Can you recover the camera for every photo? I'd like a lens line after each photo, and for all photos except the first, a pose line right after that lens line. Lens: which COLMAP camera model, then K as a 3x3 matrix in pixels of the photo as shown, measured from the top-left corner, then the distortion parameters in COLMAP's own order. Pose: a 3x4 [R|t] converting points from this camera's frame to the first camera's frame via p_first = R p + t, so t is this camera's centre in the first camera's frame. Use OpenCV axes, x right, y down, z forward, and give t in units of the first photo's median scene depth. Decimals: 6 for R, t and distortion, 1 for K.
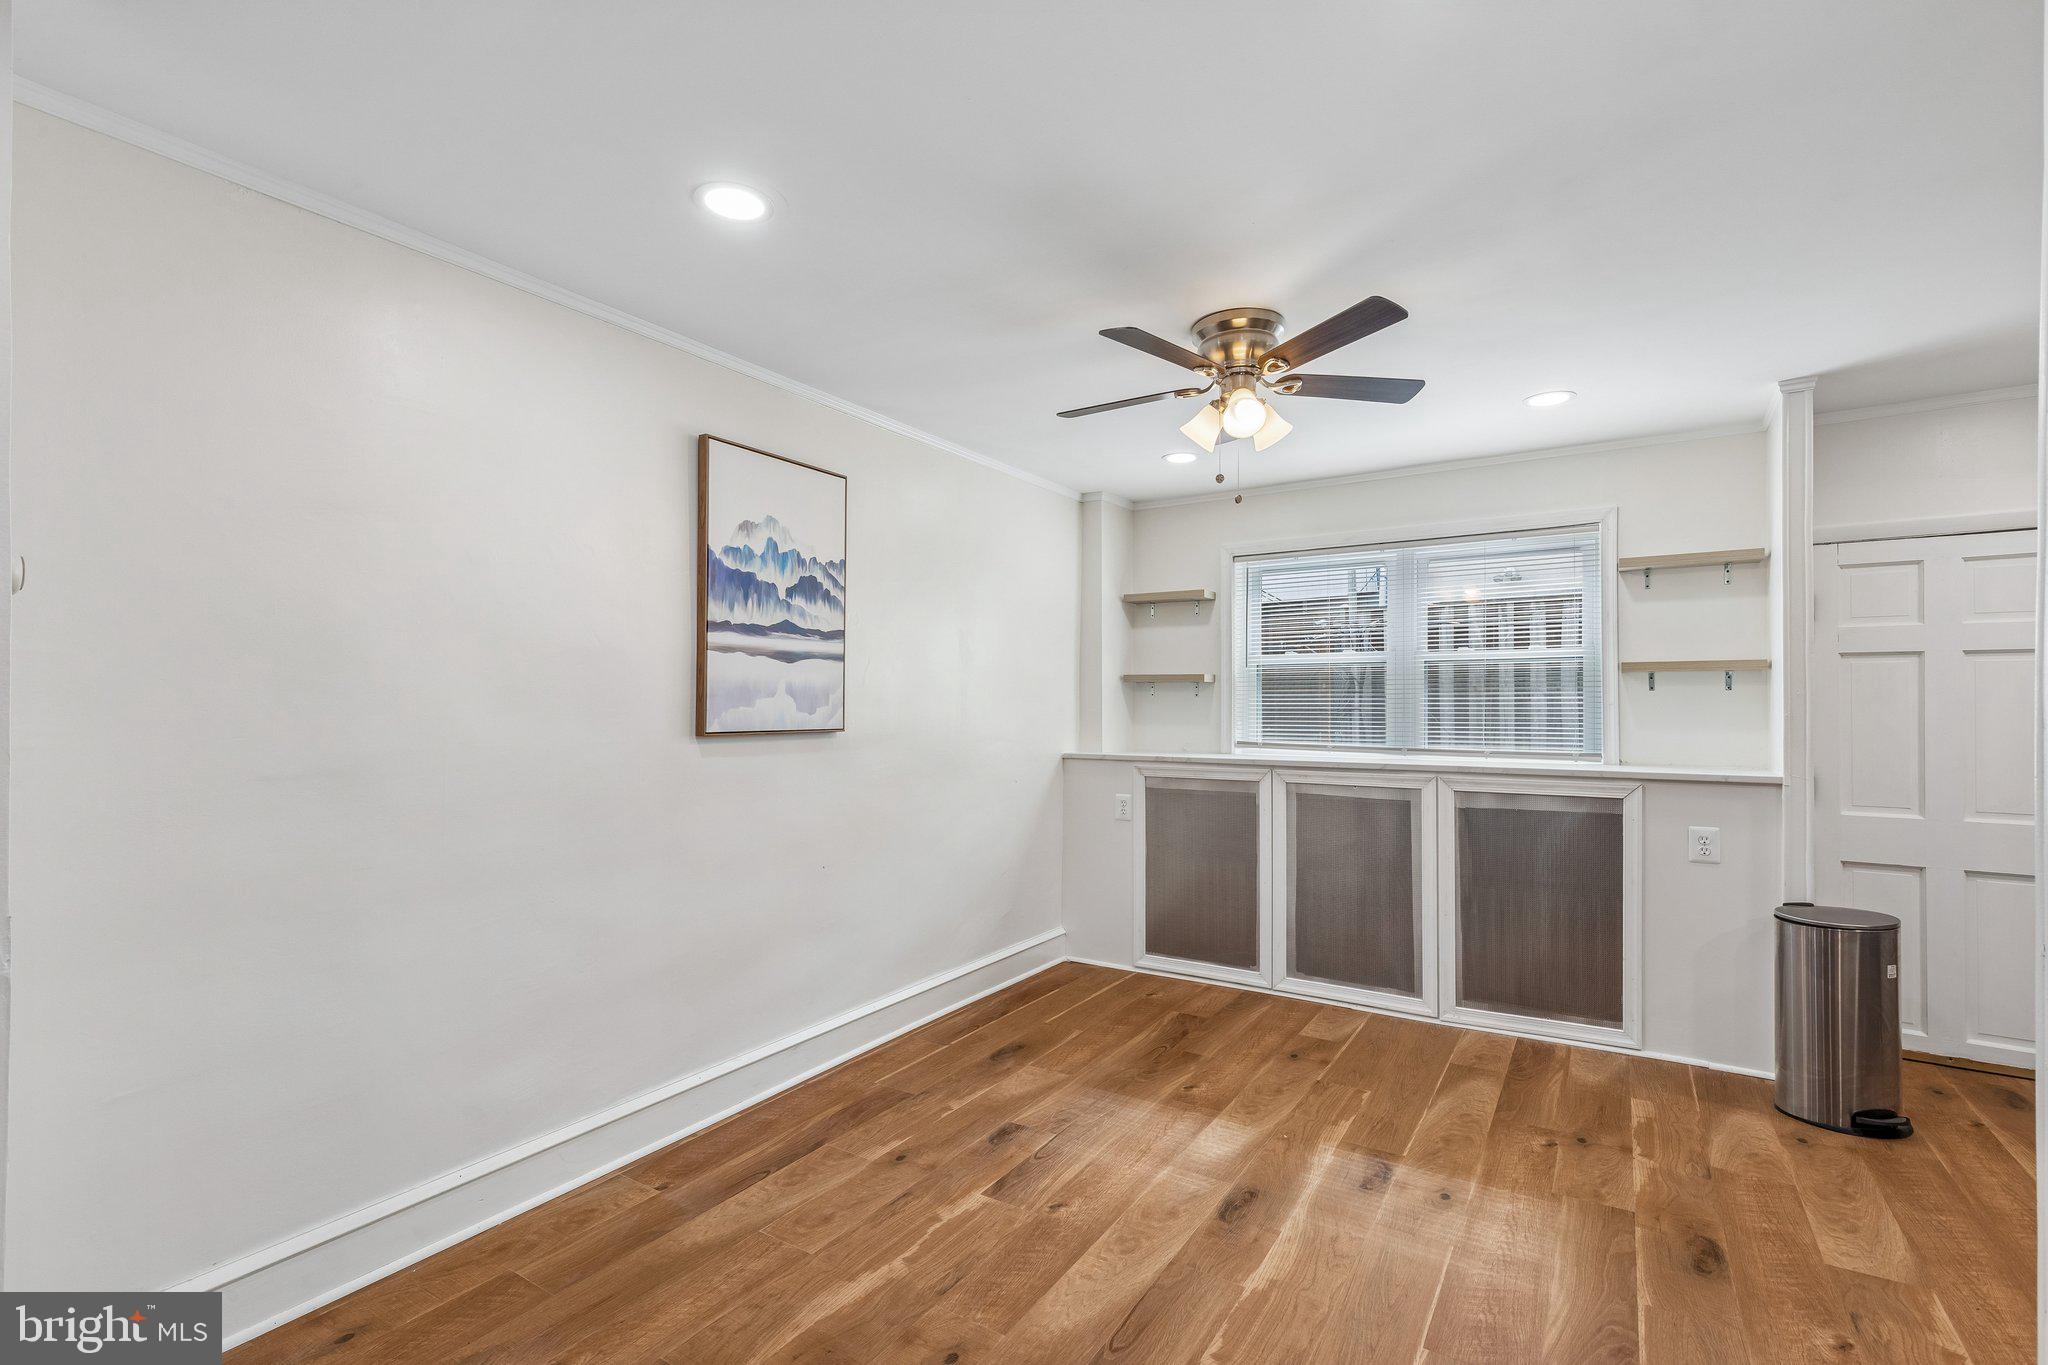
lens RADIAL K [[948.6, 0, 1080.4], [0, 948.6, 708.1], [0, 0, 1]] dist [0.126843, -0.000144]
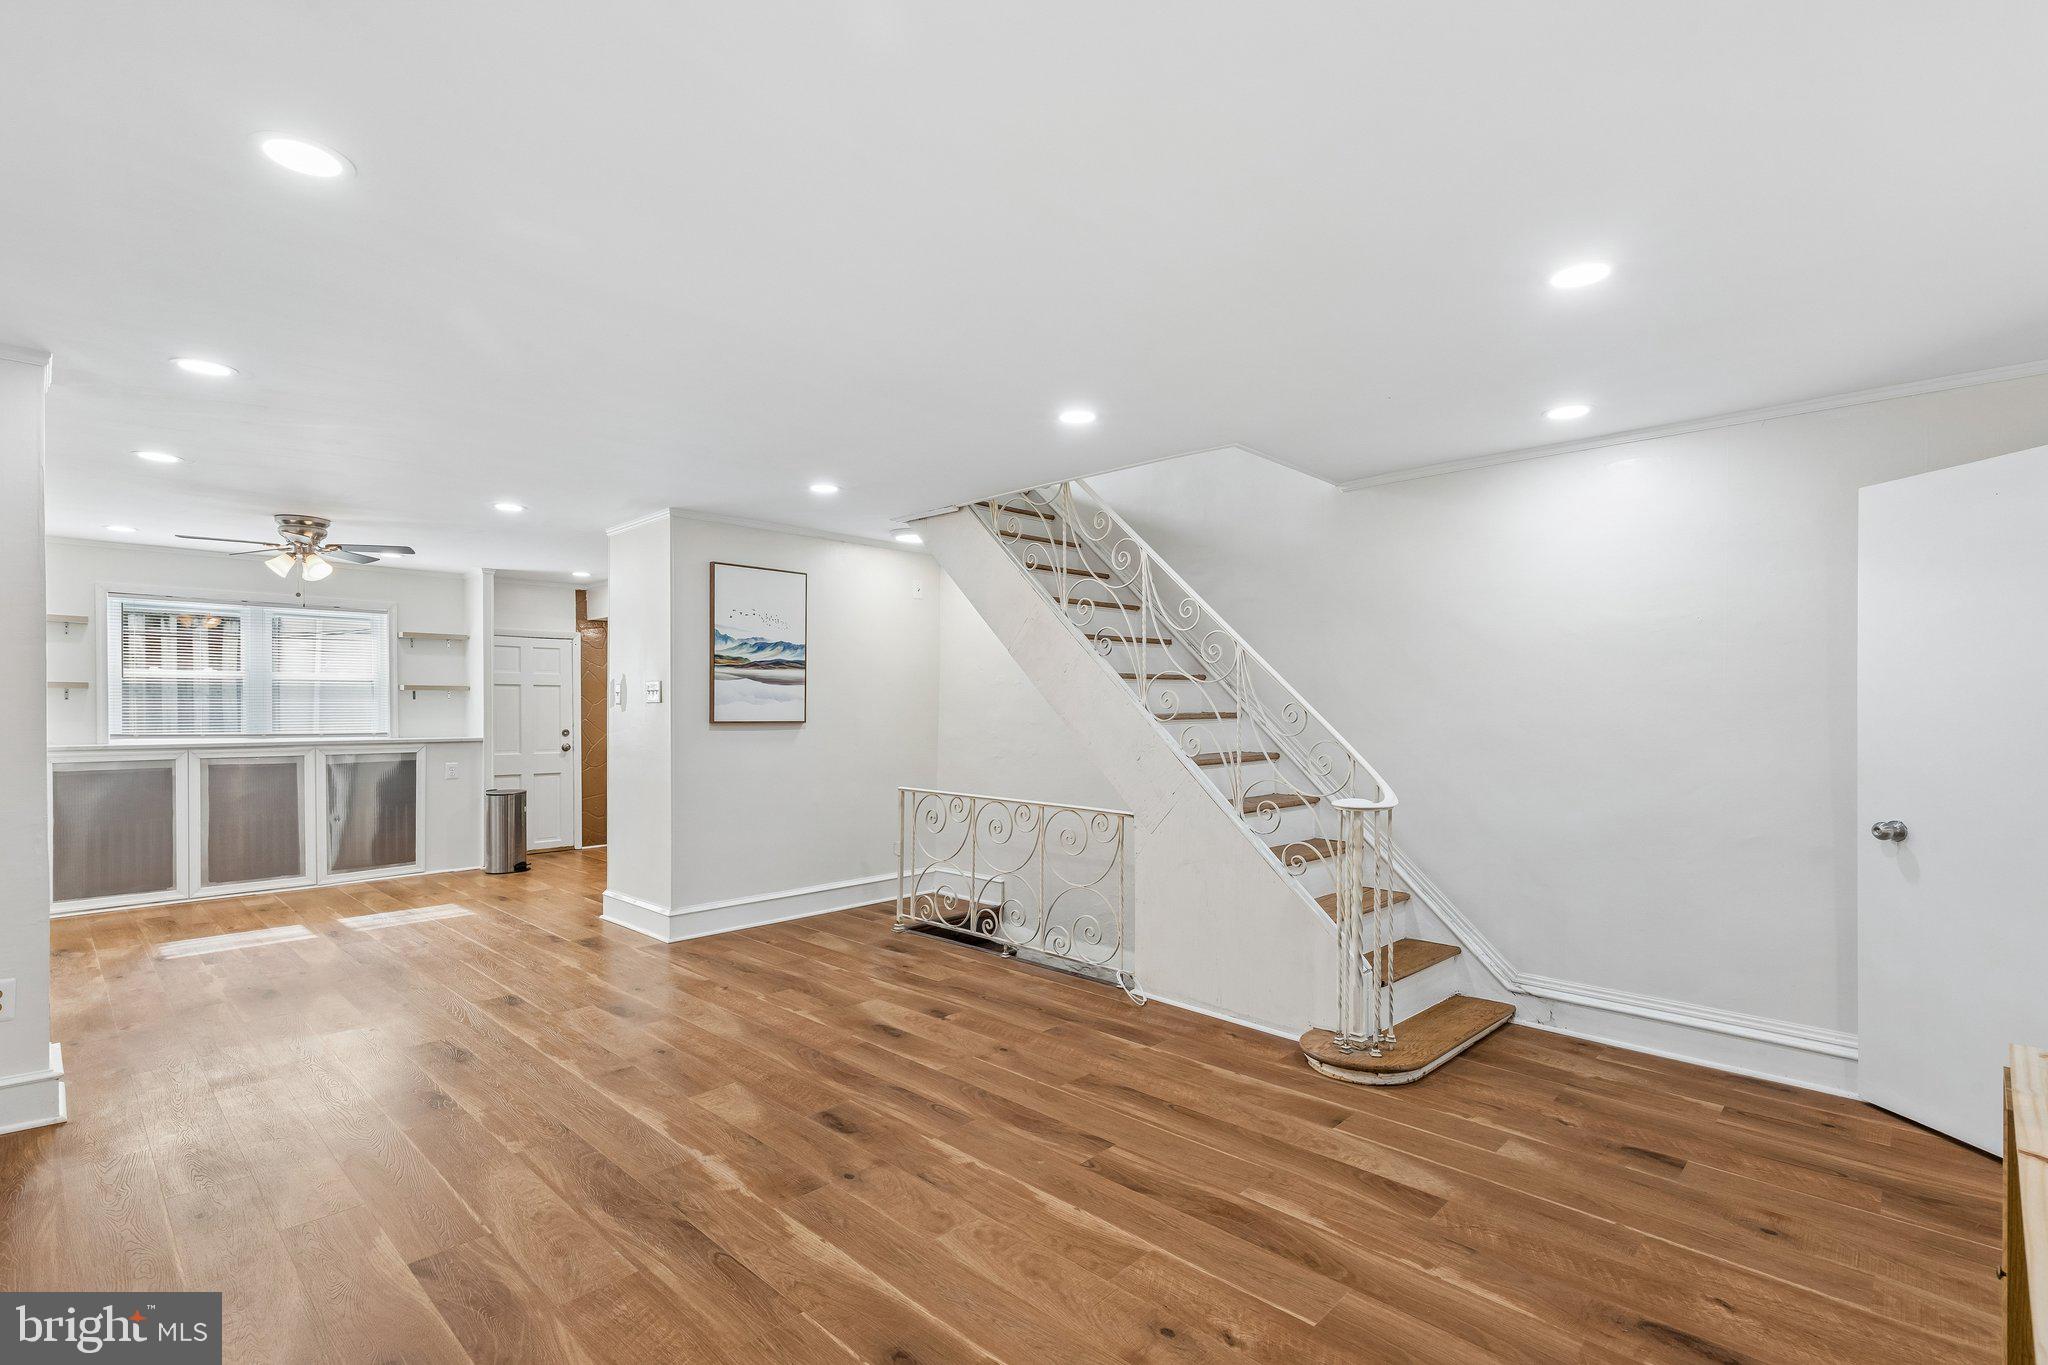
lens RADIAL K [[952.9, 0, 1025.5], [0, 952.9, 716.8], [0, 0, 1]] dist [0.002645, -0.000396]
pose [[0.239227, -0.008563, 0.970926, -0.966378], [-0.001472, 0.999957, 0.009182, -0.002380], [-0.970963, -0.003626, 0.239204, -0.633163]]
